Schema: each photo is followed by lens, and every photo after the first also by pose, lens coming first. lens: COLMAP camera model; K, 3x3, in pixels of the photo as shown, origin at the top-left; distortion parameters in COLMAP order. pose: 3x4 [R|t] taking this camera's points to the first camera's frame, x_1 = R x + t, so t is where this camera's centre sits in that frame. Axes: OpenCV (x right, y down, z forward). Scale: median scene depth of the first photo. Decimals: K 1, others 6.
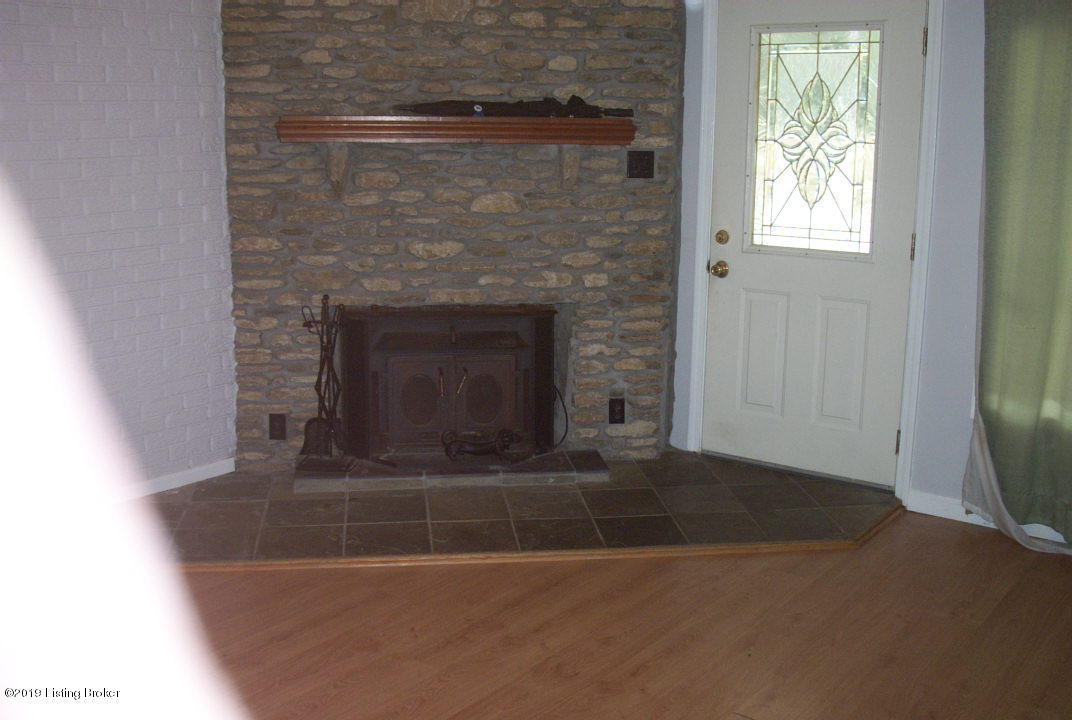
lens RADIAL K [[1175.1, 0, 536.0], [0, 1175.1, 360.0], [0, 0, 1]] dist [-0.167957, 0.120935]
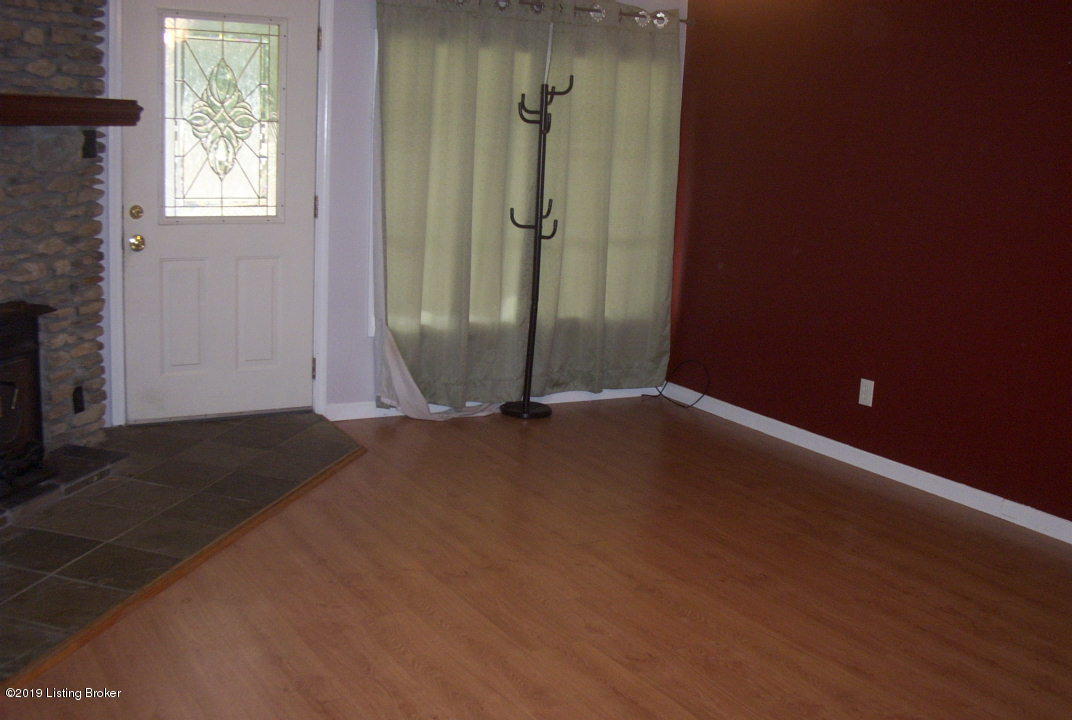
lens RADIAL K [[1175.1, 0, 536.0], [0, 1175.1, 360.0], [0, 0, 1]] dist [-0.167957, 0.120935]
pose [[0.364526, -0.177142, 0.914189, -0.697800], [0.135393, 0.981389, 0.136176, -0.071042], [-0.921298, 0.074135, 0.381725, 0.309547]]
